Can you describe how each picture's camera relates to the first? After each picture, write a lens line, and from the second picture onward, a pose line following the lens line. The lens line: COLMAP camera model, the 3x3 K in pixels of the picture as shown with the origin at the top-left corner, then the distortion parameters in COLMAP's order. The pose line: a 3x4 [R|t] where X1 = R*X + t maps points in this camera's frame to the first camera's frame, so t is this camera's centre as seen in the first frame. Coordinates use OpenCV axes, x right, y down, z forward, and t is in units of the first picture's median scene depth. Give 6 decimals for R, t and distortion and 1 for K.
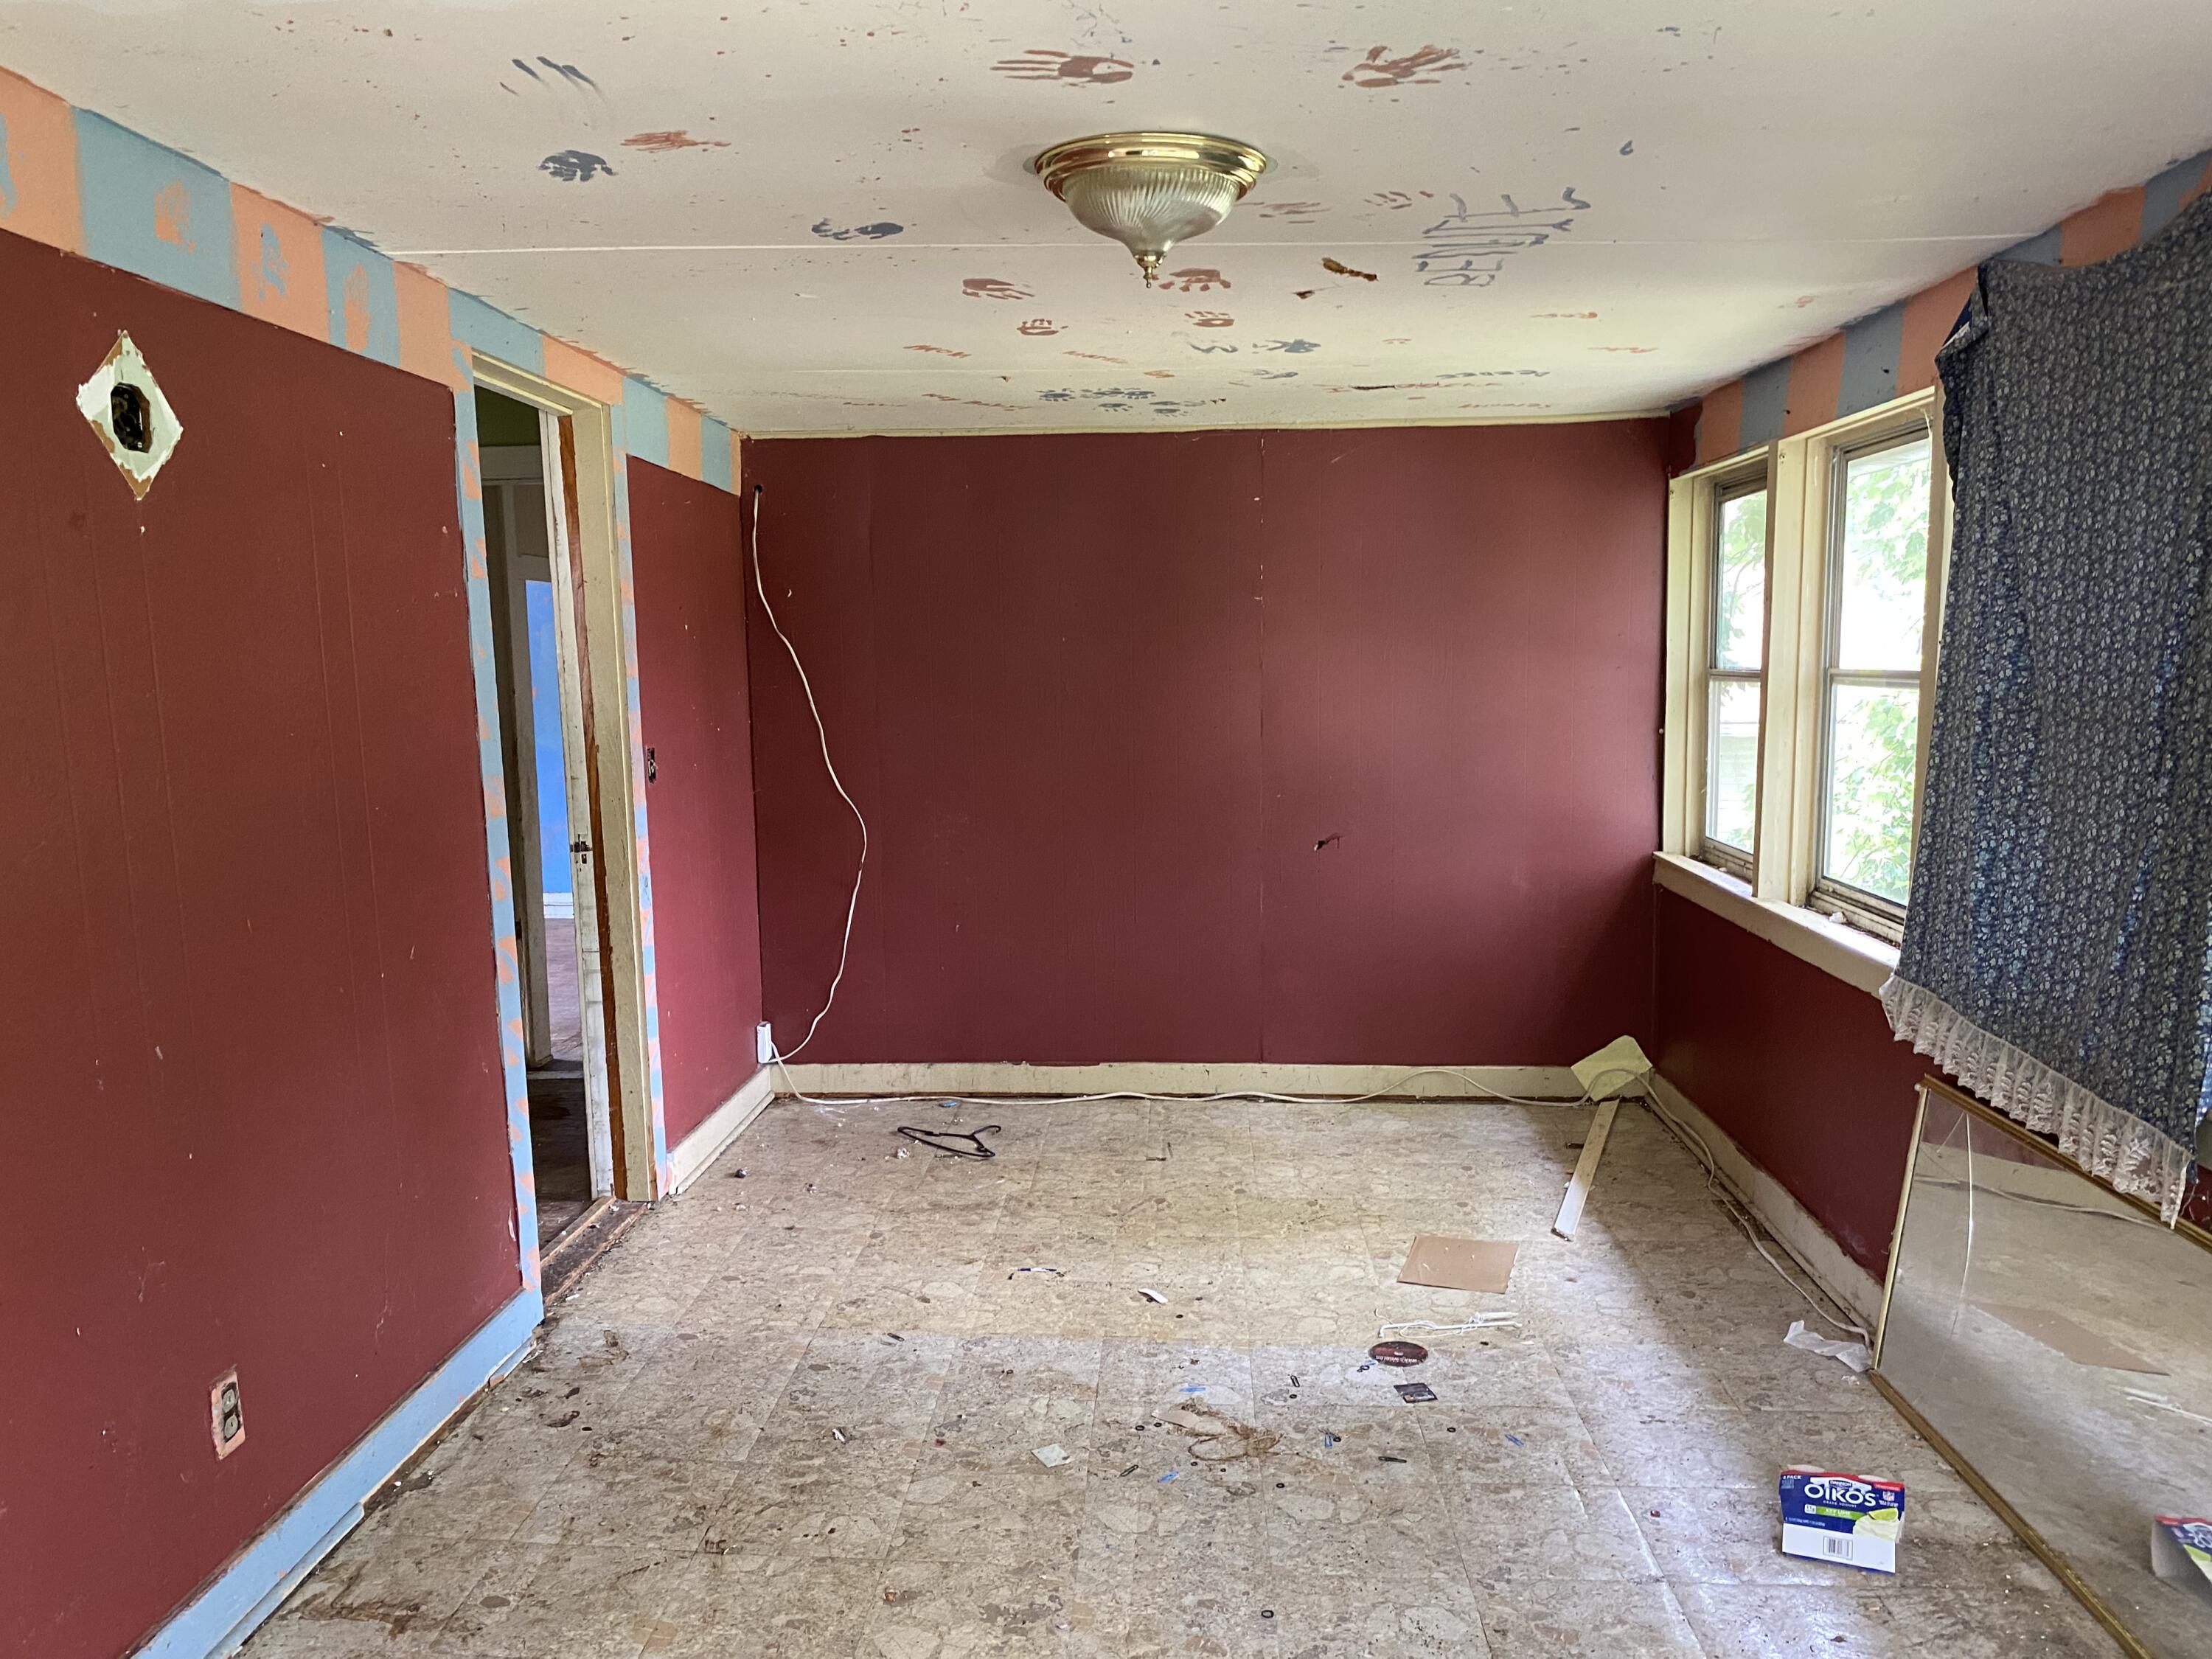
lens RADIAL K [[1670.6, 0, 1107.3], [0, 1670.6, 839.4], [0, 0, 1]] dist [0.002974, -0.001863]
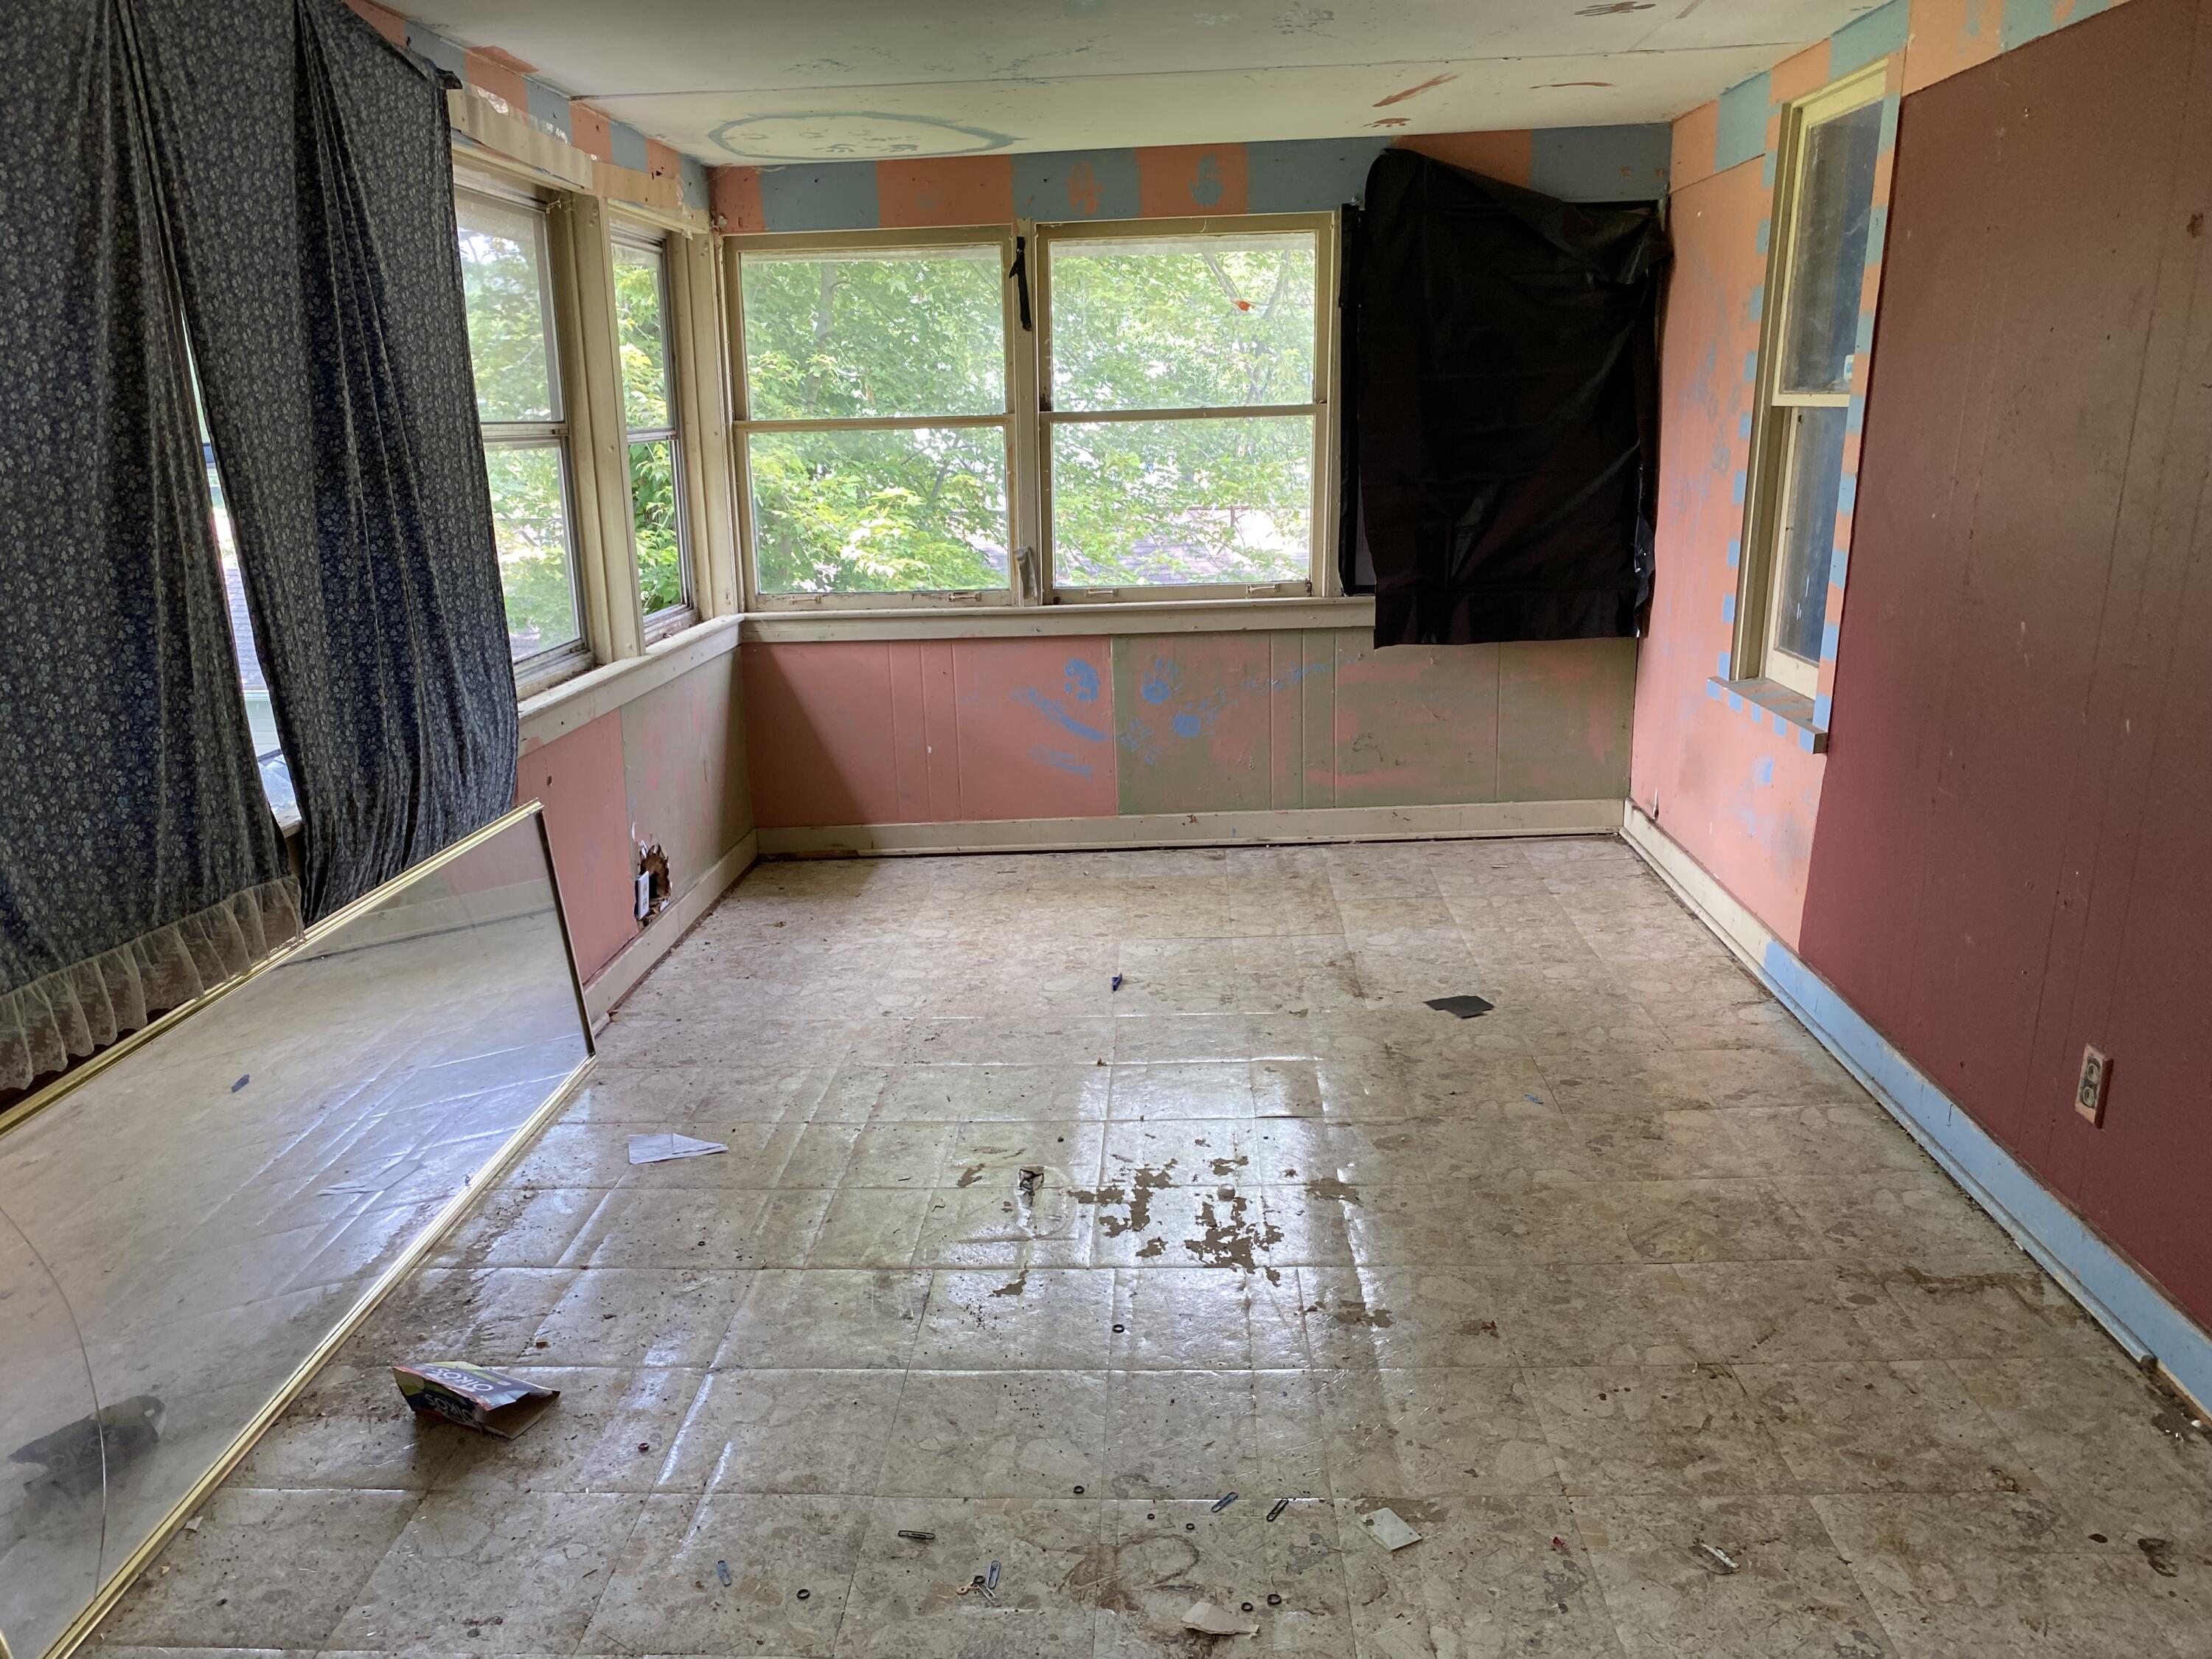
lens RADIAL K [[1670.6, 0, 1103.4], [0, 1670.6, 822.5], [0, 0, 1]] dist [0.002974, -0.001863]
pose [[-0.999397, 0.034709, -0.000829, 0.080314], [0.032176, 0.934911, 0.353421, -0.171241], [0.013042, 0.353181, -0.935464, 1.580843]]
